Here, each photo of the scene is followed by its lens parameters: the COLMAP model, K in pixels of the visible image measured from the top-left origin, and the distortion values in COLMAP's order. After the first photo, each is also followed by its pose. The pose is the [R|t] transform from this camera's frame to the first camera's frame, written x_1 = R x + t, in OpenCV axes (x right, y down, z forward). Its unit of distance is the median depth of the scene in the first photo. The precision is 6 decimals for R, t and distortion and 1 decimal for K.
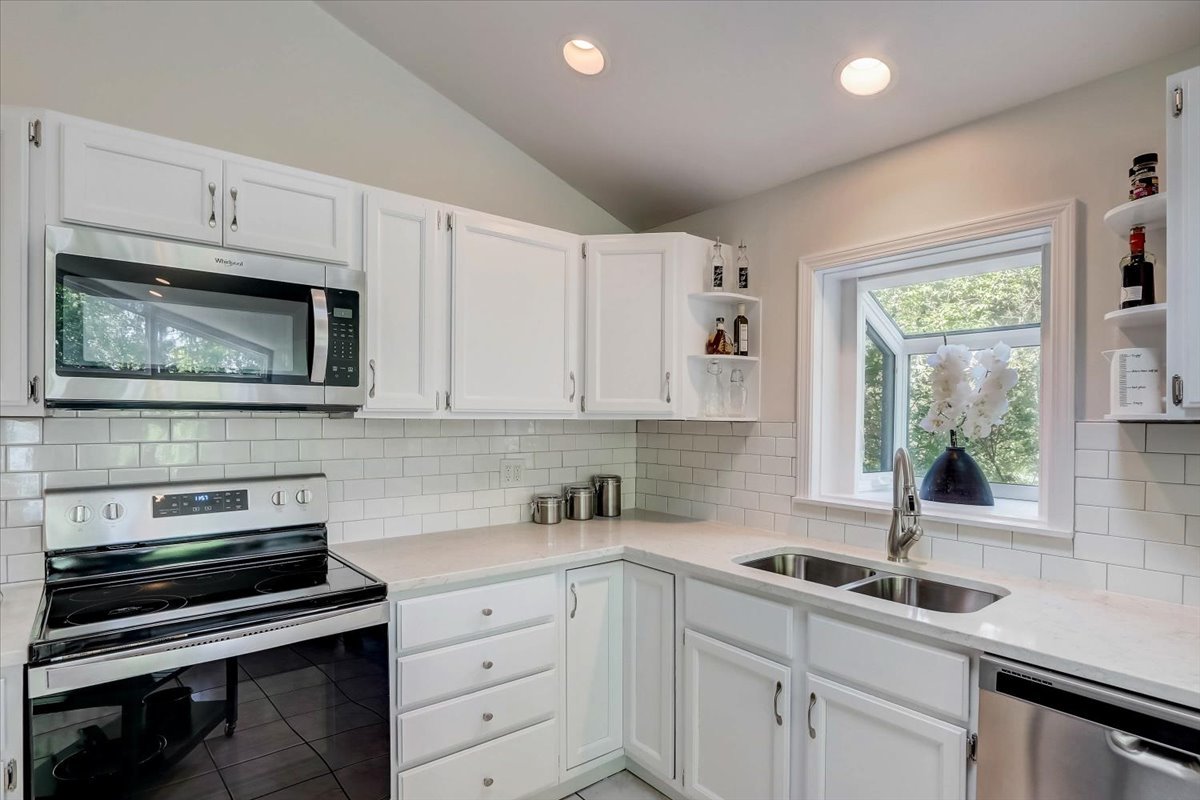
lens RADIAL K [[624.4, 0, 580.1], [0, 624.4, 424.3], [0, 0, 1]] dist [-0.010749, -0.000793]
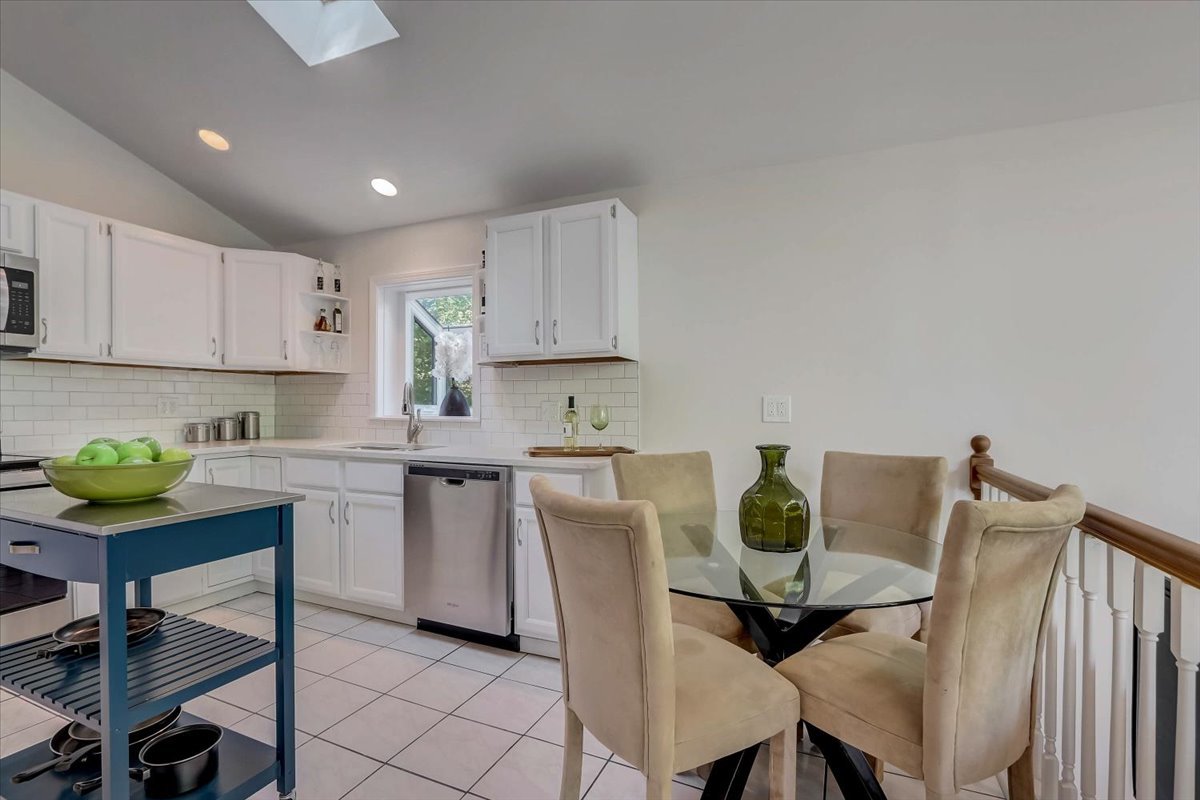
lens RADIAL K [[545.1, 0, 583.3], [0, 545.1, 411.5], [0, 0, 1]] dist [-0.017914, -0.001223]
pose [[0.874624, -0.011592, 0.484663, 0.169168], [0.010132, 0.999933, 0.005632, 0.123386], [-0.484696, -0.000016, 0.874683, -0.729153]]
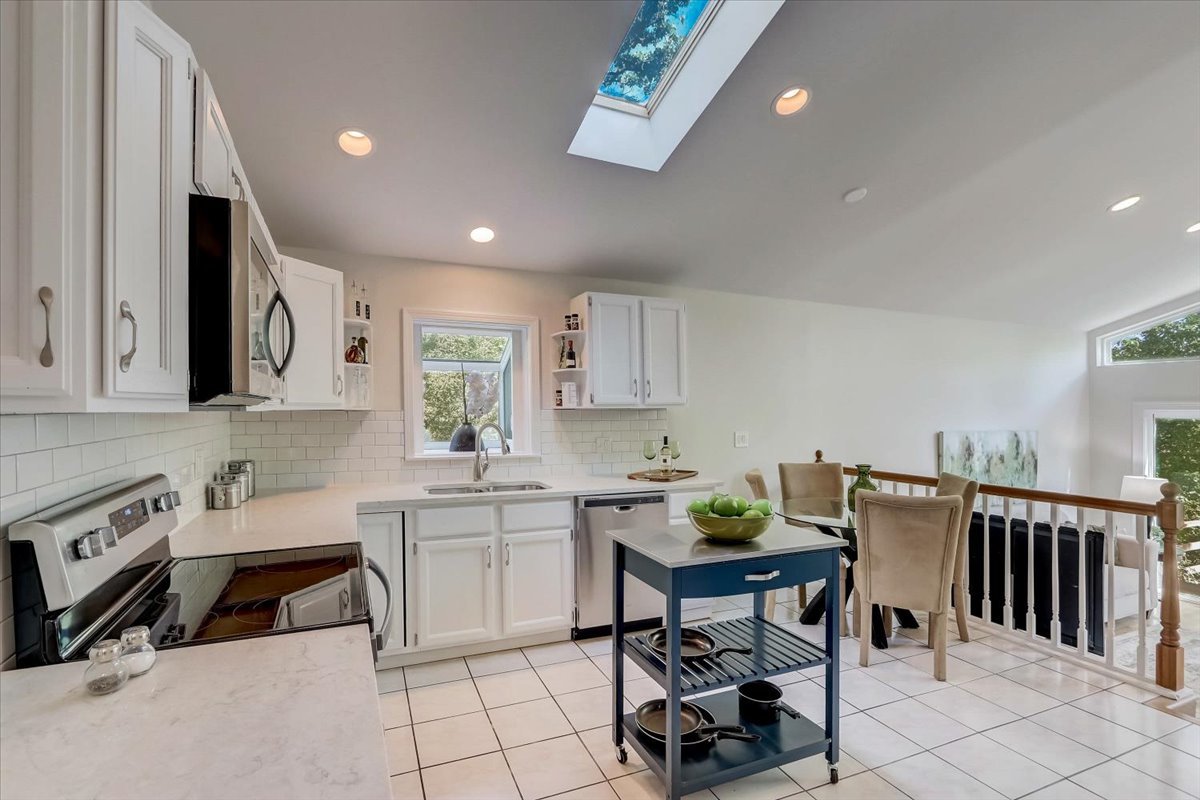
lens RADIAL K [[546.7, 0, 587.5], [0, 546.7, 398.2], [0, 0, 1]] dist [-0.025604, -0.000127]
pose [[0.253592, 0.009353, 0.967266, -1.093081], [0.009135, 0.999886, -0.012063, -0.017000], [-0.967268, 0.011895, 0.253477, 0.239175]]
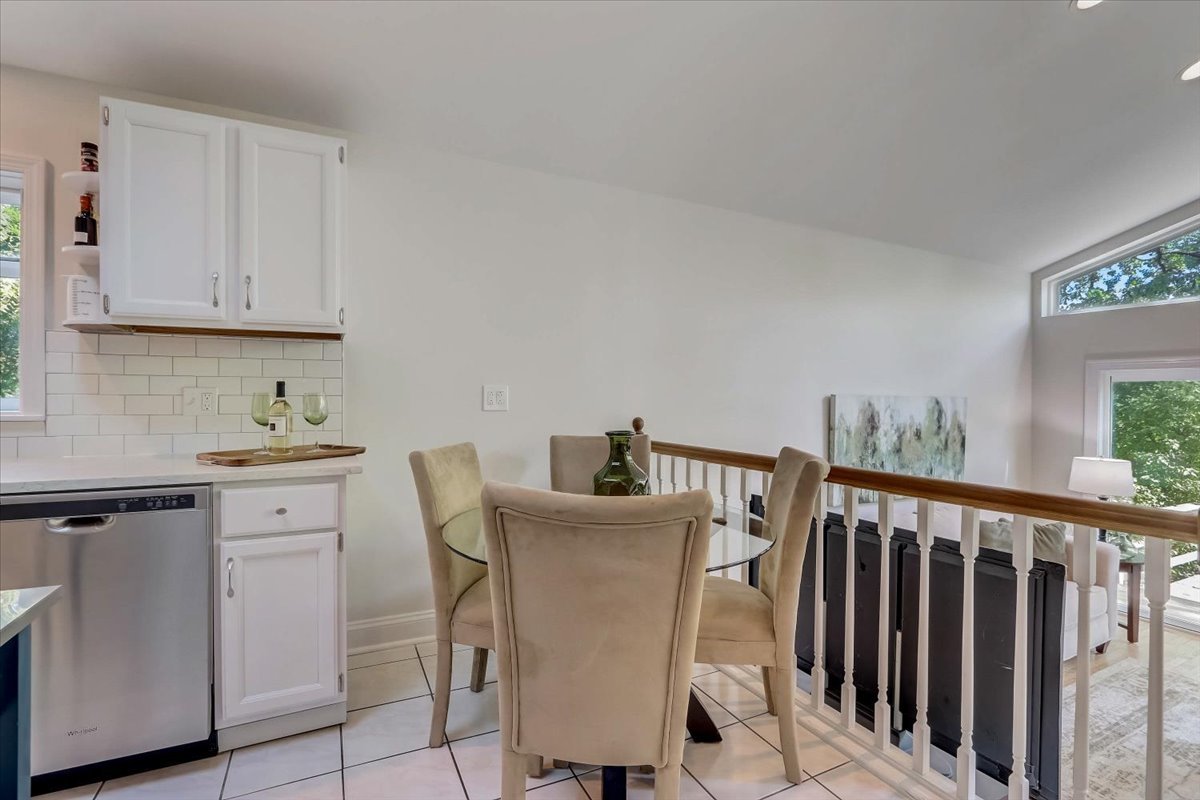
lens RADIAL K [[545.1, 0, 596.9], [0, 545.1, 396.5], [0, 0, 1]] dist [-0.017914, -0.001223]
pose [[0.177203, -0.007885, 0.984143, -0.086431], [0.006931, 0.999953, 0.006763, 0.118458], [-0.984150, 0.005623, 0.177249, -0.293583]]
